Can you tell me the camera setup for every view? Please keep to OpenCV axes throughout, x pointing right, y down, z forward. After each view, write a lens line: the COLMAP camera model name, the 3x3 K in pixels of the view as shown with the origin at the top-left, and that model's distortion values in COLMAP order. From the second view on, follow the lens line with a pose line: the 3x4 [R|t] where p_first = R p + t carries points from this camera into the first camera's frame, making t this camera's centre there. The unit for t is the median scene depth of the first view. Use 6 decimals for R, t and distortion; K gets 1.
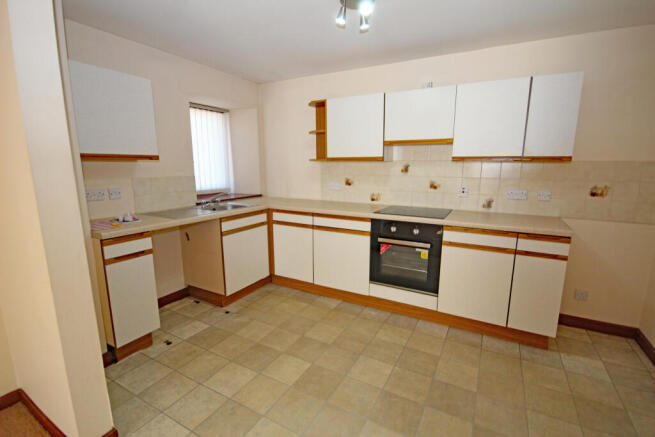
lens RADIAL K [[301.9, 0, 332.8], [0, 301.9, 219.3], [0, 0, 1]] dist [-0.003000, 0.000148]
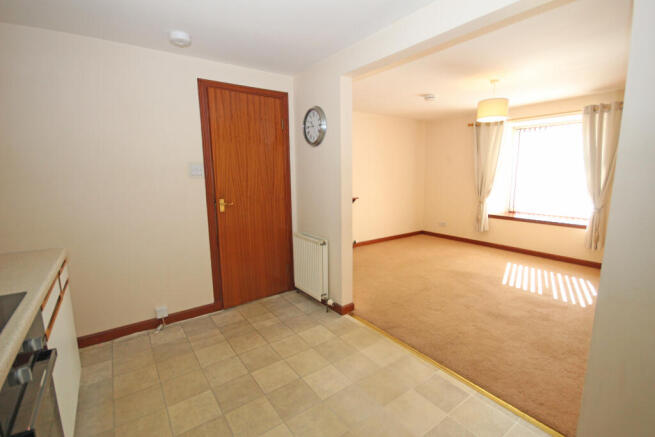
lens RADIAL K [[301.9, 0, 332.8], [0, 301.9, 219.3], [0, 0, 1]] dist [-0.003000, 0.000148]
pose [[-0.903537, -0.065620, 0.423456, -0.211146], [0.082724, 0.942905, 0.322624, -0.193020], [-0.420450, 0.326532, -0.846522, 1.033880]]
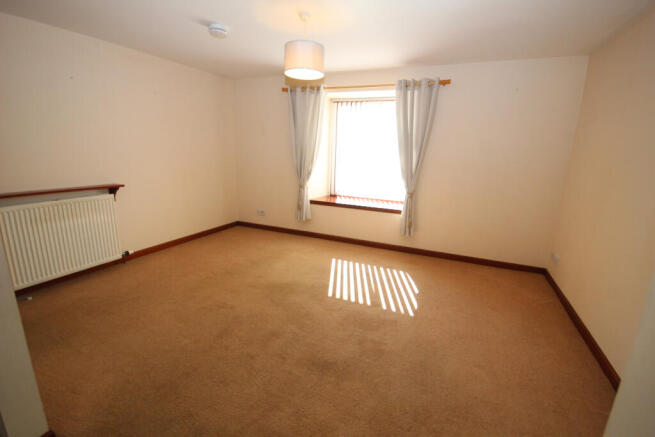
lens RADIAL K [[301.9, 0, 332.8], [0, 301.9, 219.3], [0, 0, 1]] dist [-0.003000, 0.000148]
pose [[-0.994594, -0.015372, -0.102700, -0.248161], [-0.055871, 0.912850, 0.404455, -0.100139], [0.087532, 0.408006, -0.908773, 0.528605]]
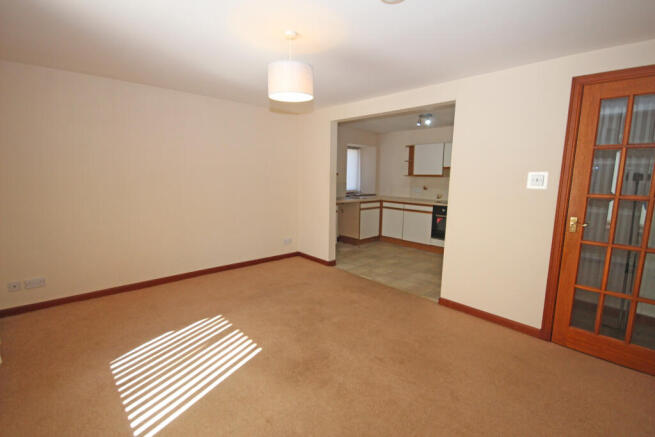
lens RADIAL K [[301.9, 0, 332.8], [0, 301.9, 219.3], [0, 0, 1]] dist [-0.003000, 0.000148]
pose [[0.953094, 0.059827, -0.296702, 0.090471], [-0.072090, 0.996930, -0.030554, 0.202033], [0.293963, 0.050510, 0.954481, -1.120496]]
